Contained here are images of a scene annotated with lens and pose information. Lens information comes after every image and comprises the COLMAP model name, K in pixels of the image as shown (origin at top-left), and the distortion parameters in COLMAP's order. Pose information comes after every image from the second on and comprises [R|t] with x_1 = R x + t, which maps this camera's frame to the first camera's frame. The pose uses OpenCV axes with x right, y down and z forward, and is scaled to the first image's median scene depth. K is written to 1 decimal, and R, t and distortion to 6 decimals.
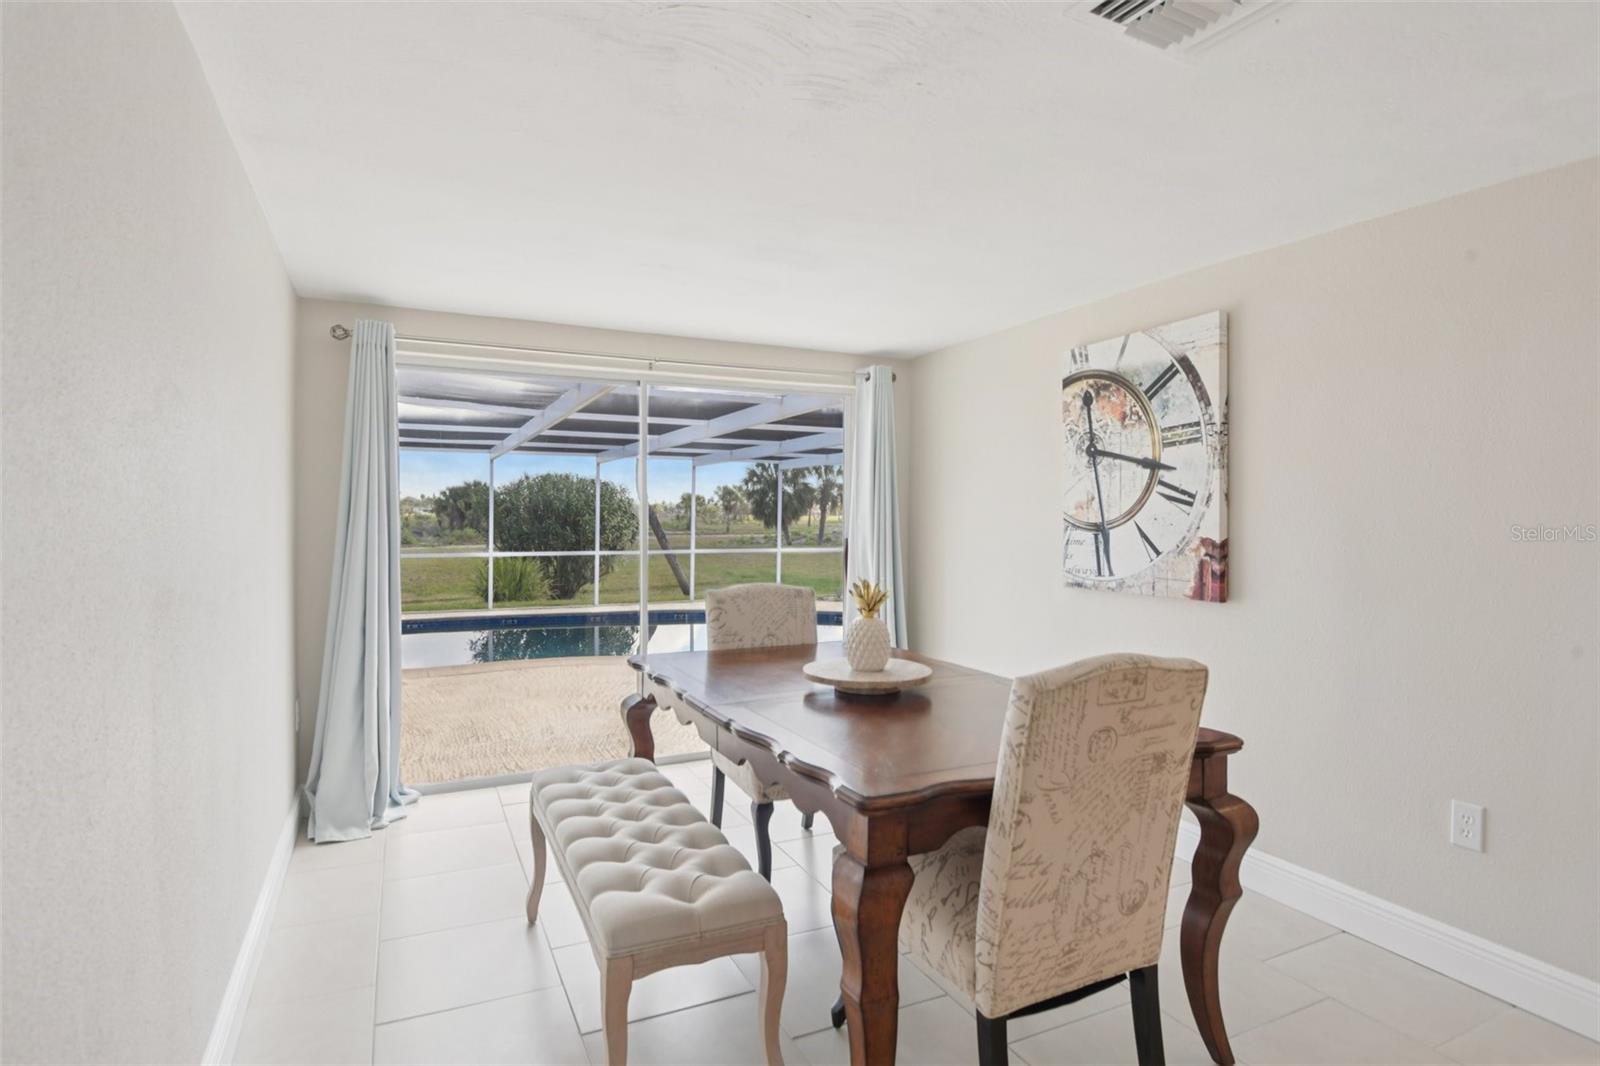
lens RADIAL K [[852.5, 0, 800.4], [0, 852.5, 527.2], [0, 0, 1]] dist [-0.021892, -0.002037]
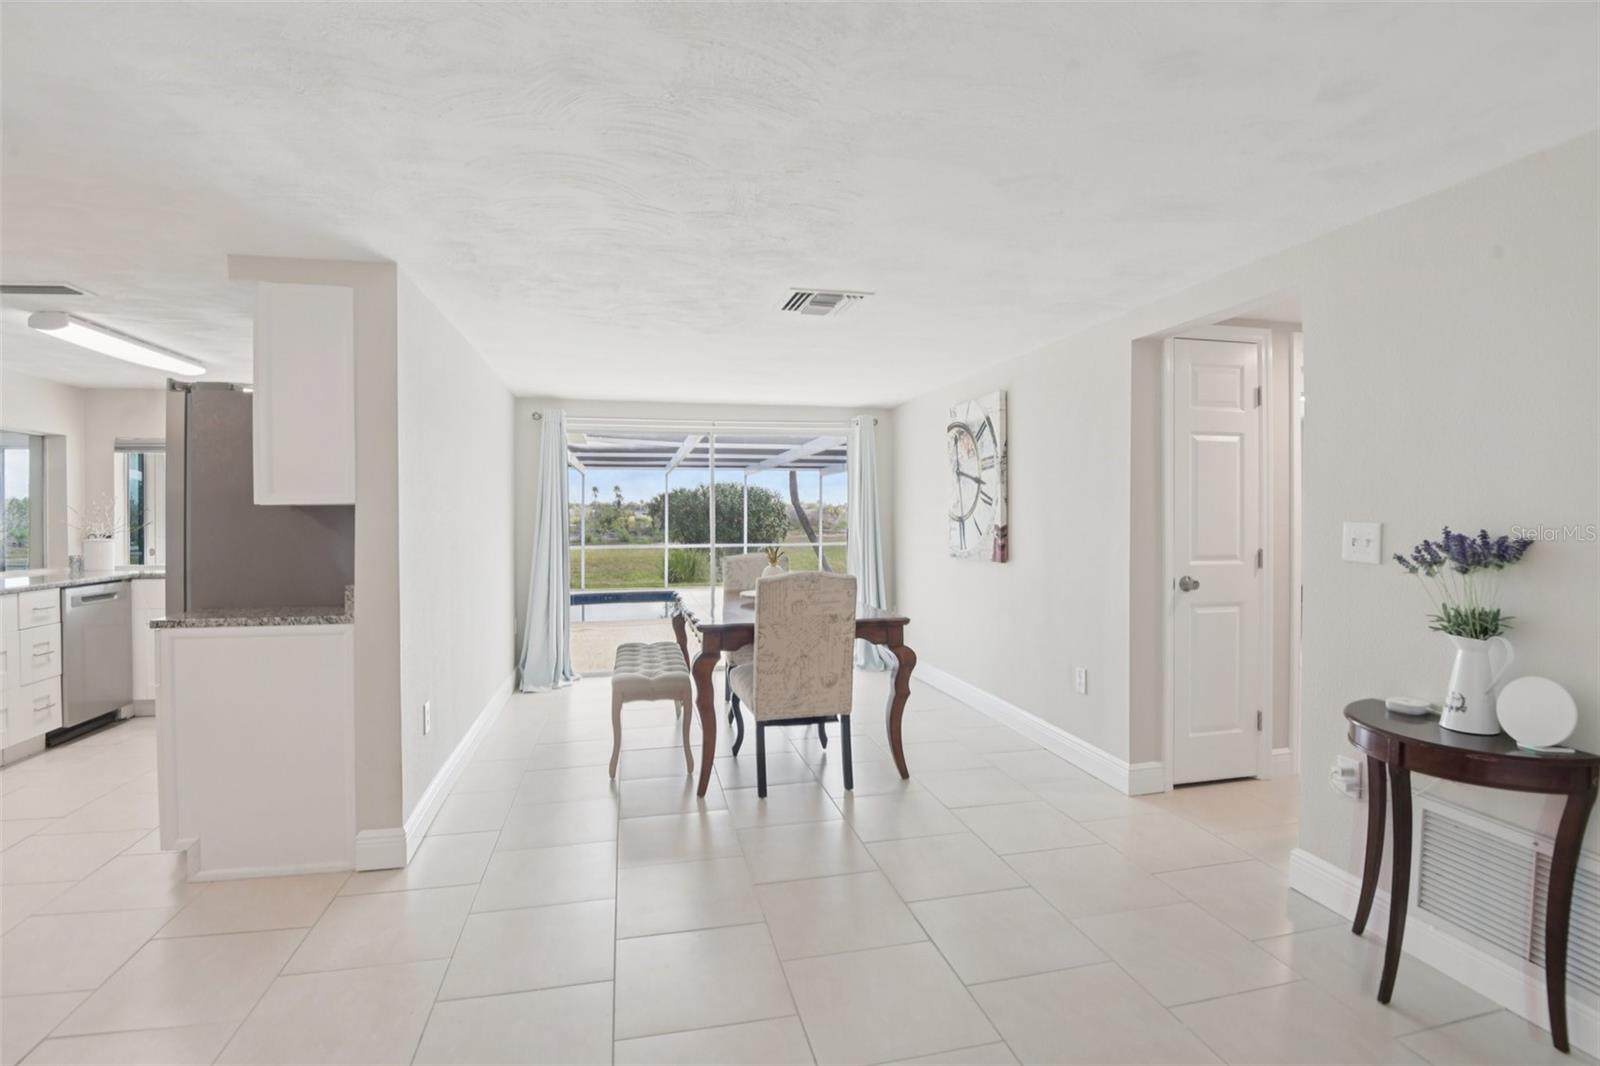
lens RADIAL K [[777.8, 0, 800.1], [0, 777.8, 518.3], [0, 0, 1]] dist [-0.006857, -0.002420]
pose [[0.976214, -0.009254, -0.216610, 0.399823], [0.007012, 0.999914, -0.011116, 0.013415], [0.216694, 0.009333, 0.976195, -0.549140]]
